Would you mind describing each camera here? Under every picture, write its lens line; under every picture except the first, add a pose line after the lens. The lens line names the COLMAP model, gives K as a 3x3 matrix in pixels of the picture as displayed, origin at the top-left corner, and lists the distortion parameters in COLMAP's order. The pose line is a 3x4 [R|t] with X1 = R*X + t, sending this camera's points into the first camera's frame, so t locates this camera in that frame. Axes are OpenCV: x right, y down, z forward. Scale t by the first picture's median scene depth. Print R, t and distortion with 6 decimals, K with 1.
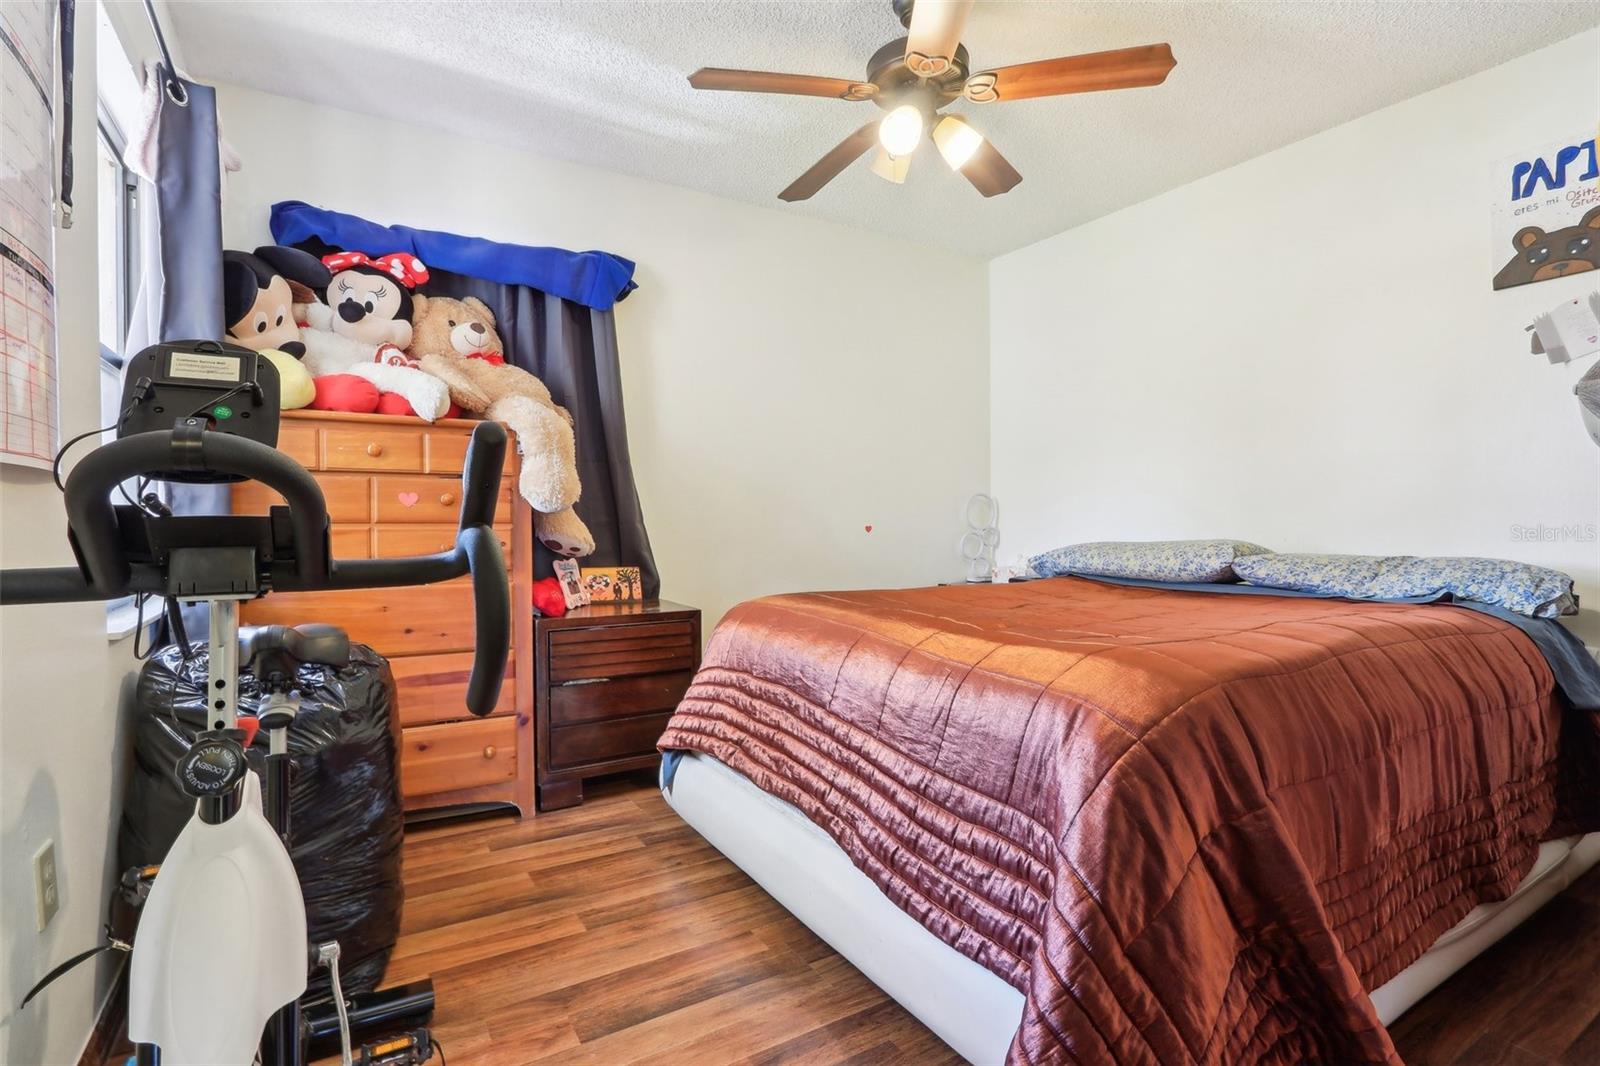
lens RADIAL K [[752.9, 0, 758.7], [0, 752.9, 522.9], [0, 0, 1]] dist [-0.013145, 0.000244]
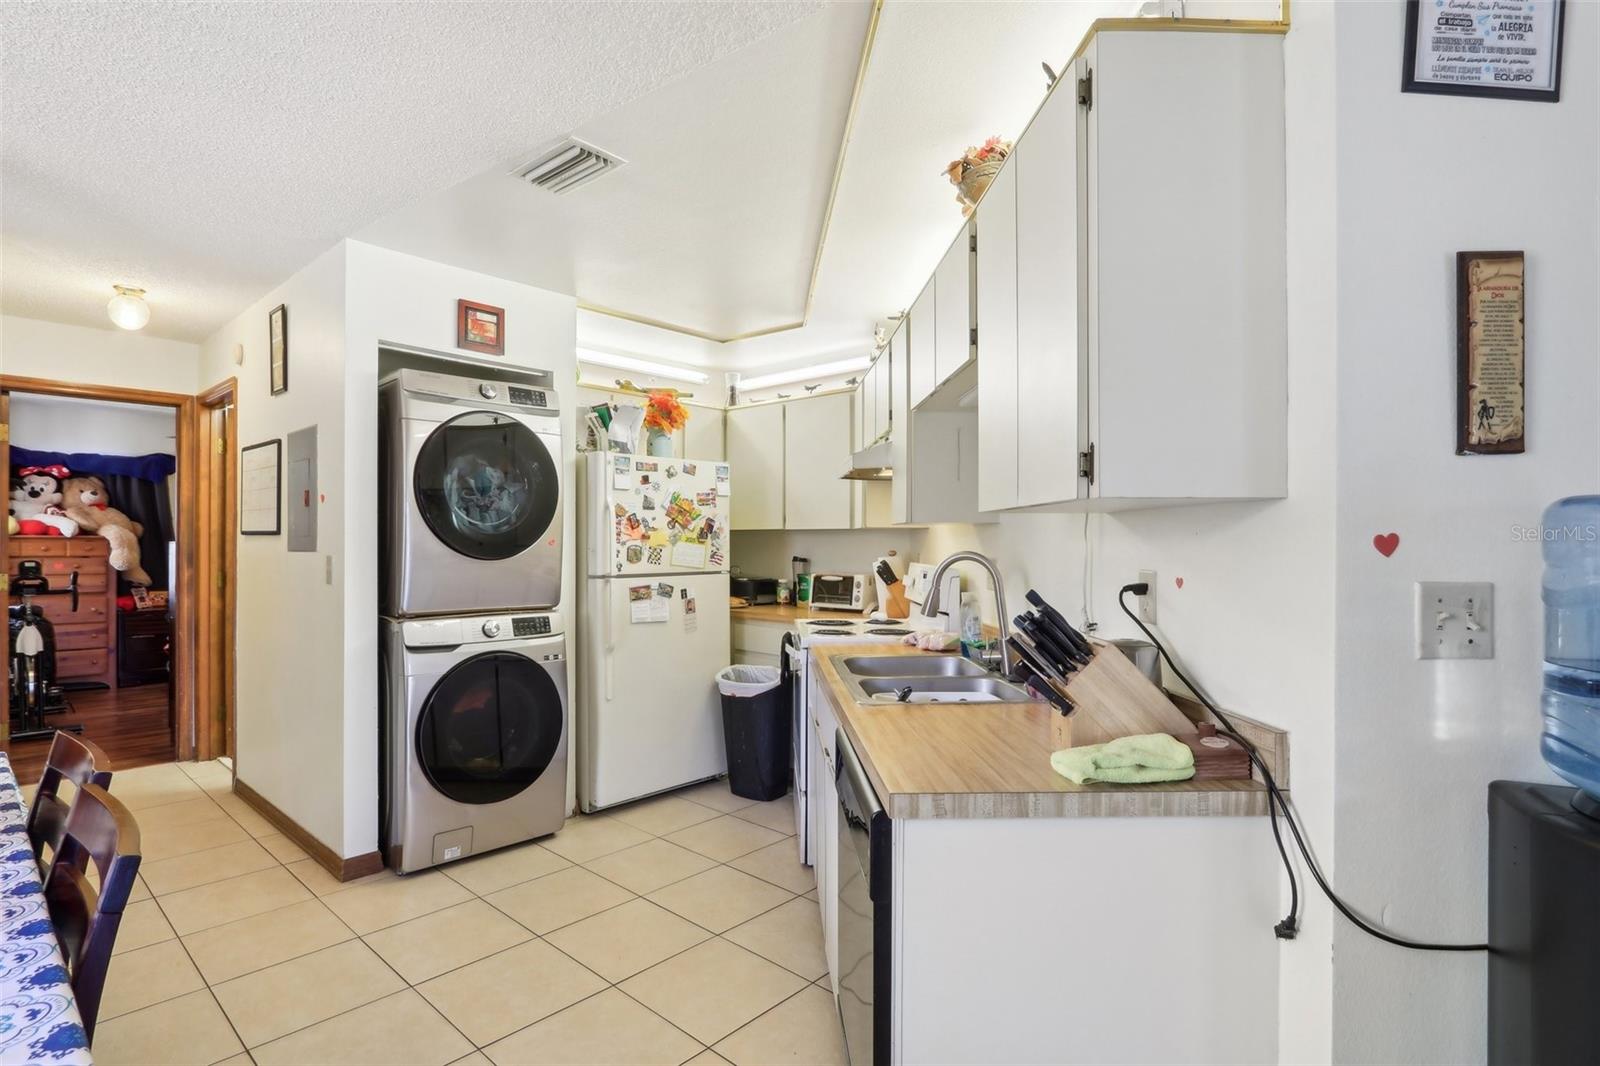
lens RADIAL K [[794.2, 0, 760.3], [0, 794.2, 539.7], [0, 0, 1]] dist [-0.010490, 0.000266]
pose [[0.955320, 0.012955, 0.295290, 1.005526], [-0.011578, 0.999912, -0.006411, -0.125359], [-0.295347, 0.002705, 0.955386, -2.233536]]
